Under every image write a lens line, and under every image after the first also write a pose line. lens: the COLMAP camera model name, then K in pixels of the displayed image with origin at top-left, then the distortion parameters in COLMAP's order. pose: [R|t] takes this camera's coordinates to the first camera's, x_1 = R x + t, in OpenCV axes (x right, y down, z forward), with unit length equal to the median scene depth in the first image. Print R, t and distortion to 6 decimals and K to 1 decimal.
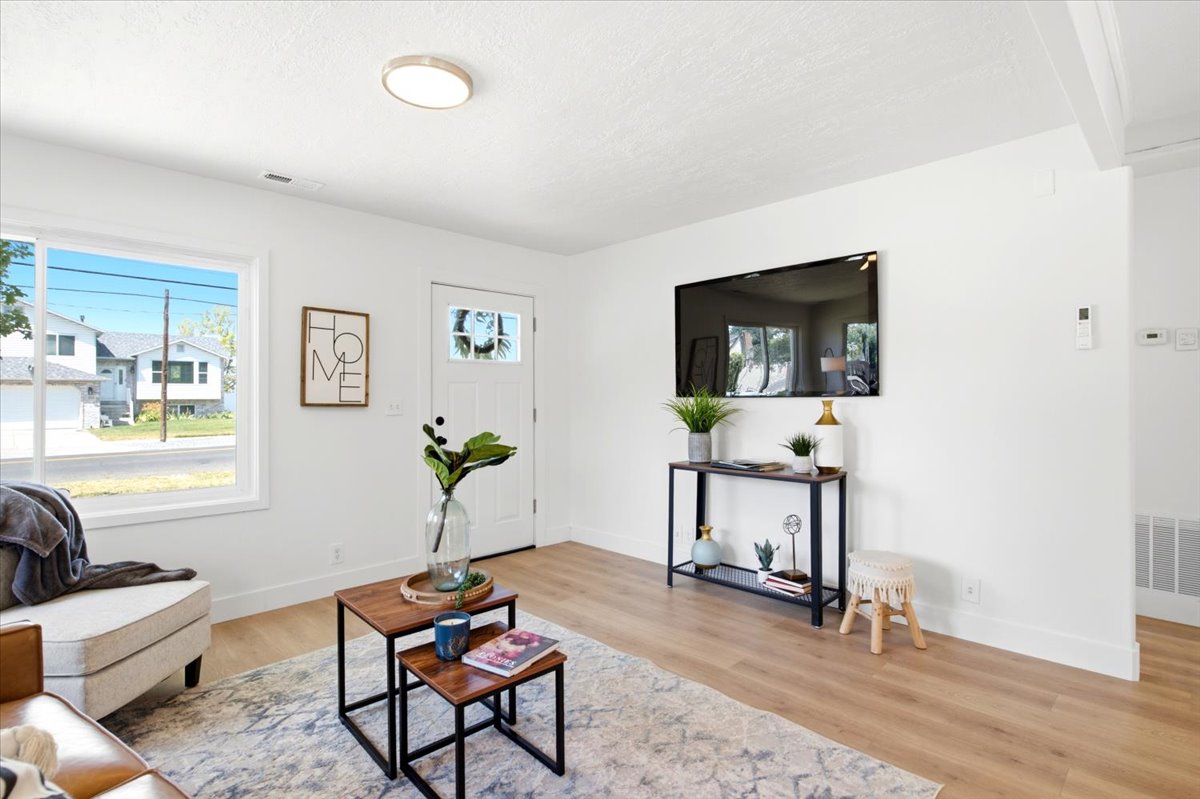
lens RADIAL K [[588.4, 0, 600.0], [0, 588.4, 399.5], [0, 0, 1]] dist [-0.057165, 0.049753]
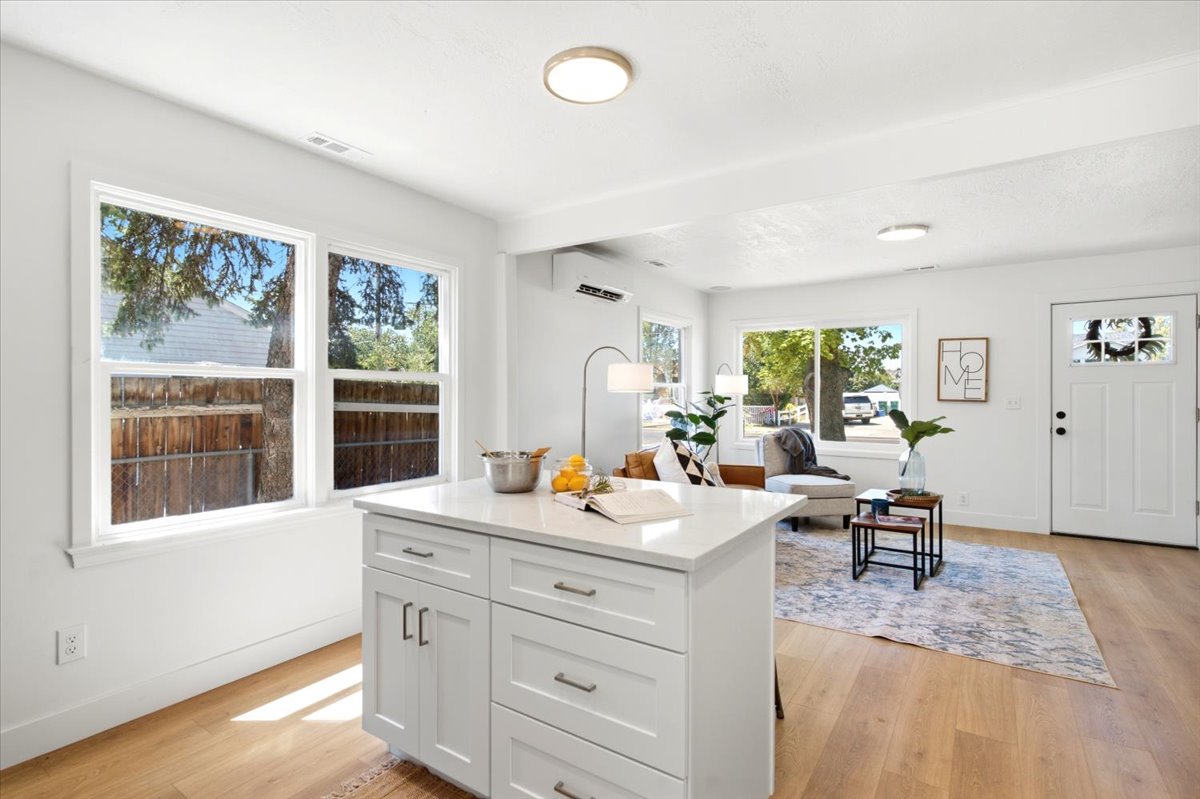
lens RADIAL K [[568.1, 0, 600.0], [0, 568.1, 399.5], [0, 0, 1]] dist [-0.001858, -0.000258]
pose [[0.202023, 0.014309, -0.979276, 0.821804], [-0.003849, 0.999897, 0.013816, -0.010431], [0.979373, 0.000978, 0.202057, -0.228177]]
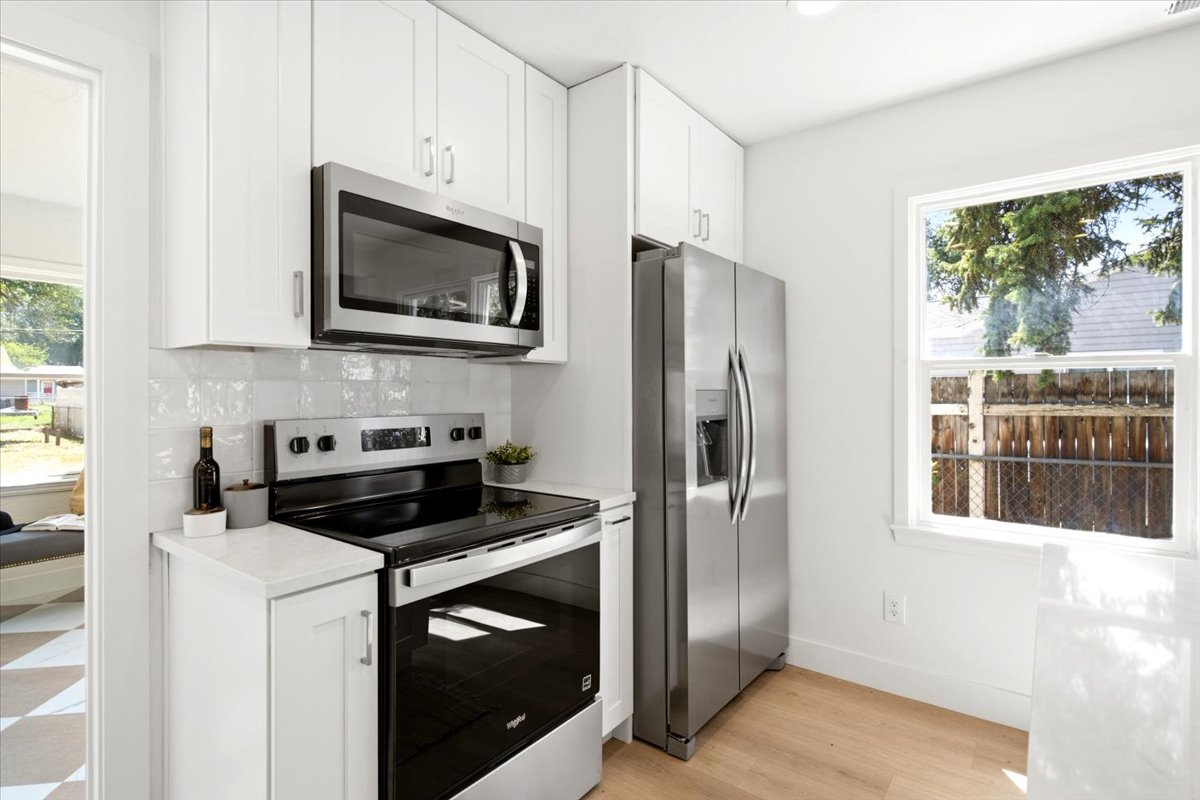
lens RADIAL K [[592.5, 0, 601.3], [0, 592.5, 390.5], [0, 0, 1]] dist [0.001239, -0.000277]
pose [[-0.990843, 0.008029, -0.134777, 0.579764], [0.007568, 0.999964, 0.003933, -0.011295], [0.134804, 0.002877, -0.990868, 0.006825]]
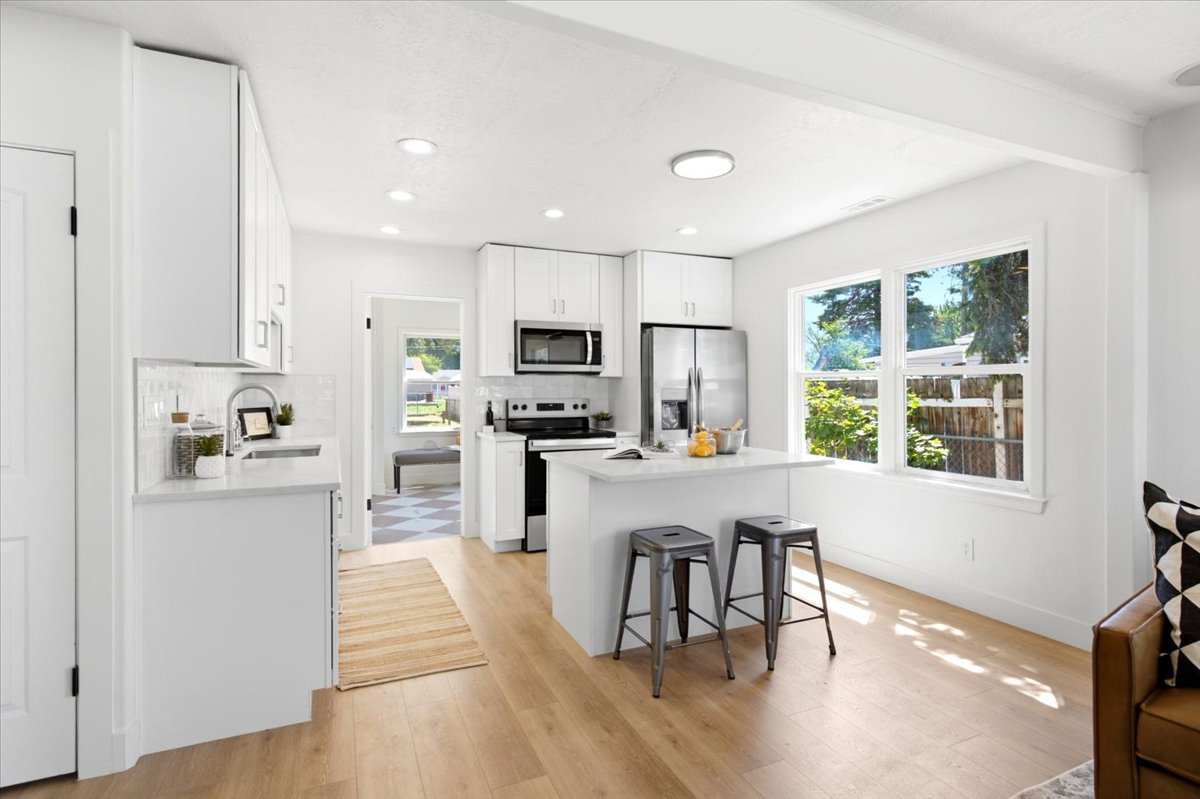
lens RADIAL K [[592.5, 0, 601.3], [0, 592.5, 390.0], [0, 0, 1]] dist [0.001239, -0.000277]
pose [[-0.938125, 0.008854, 0.346184, 0.101048], [0.010744, 0.999936, 0.003539, -0.012102], [-0.346131, 0.007040, -0.938160, 0.722126]]
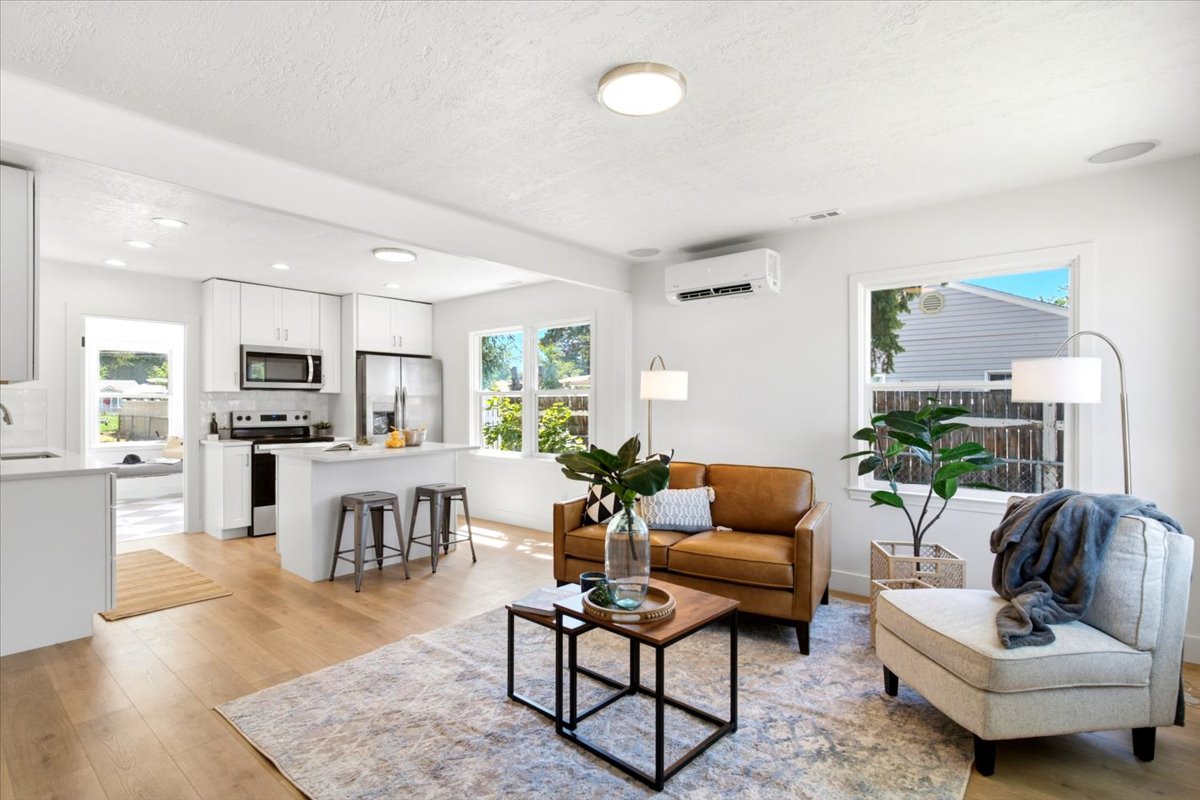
lens RADIAL K [[601.1, 0, 617.7], [0, 601.1, 404.2], [0, 0, 1]] dist [-0.011357, -0.000687]
pose [[-0.994663, 0.007840, -0.102879, -0.082721], [0.007290, 0.999957, 0.005724, -0.009558], [0.102920, 0.004943, -0.994677, 1.205699]]
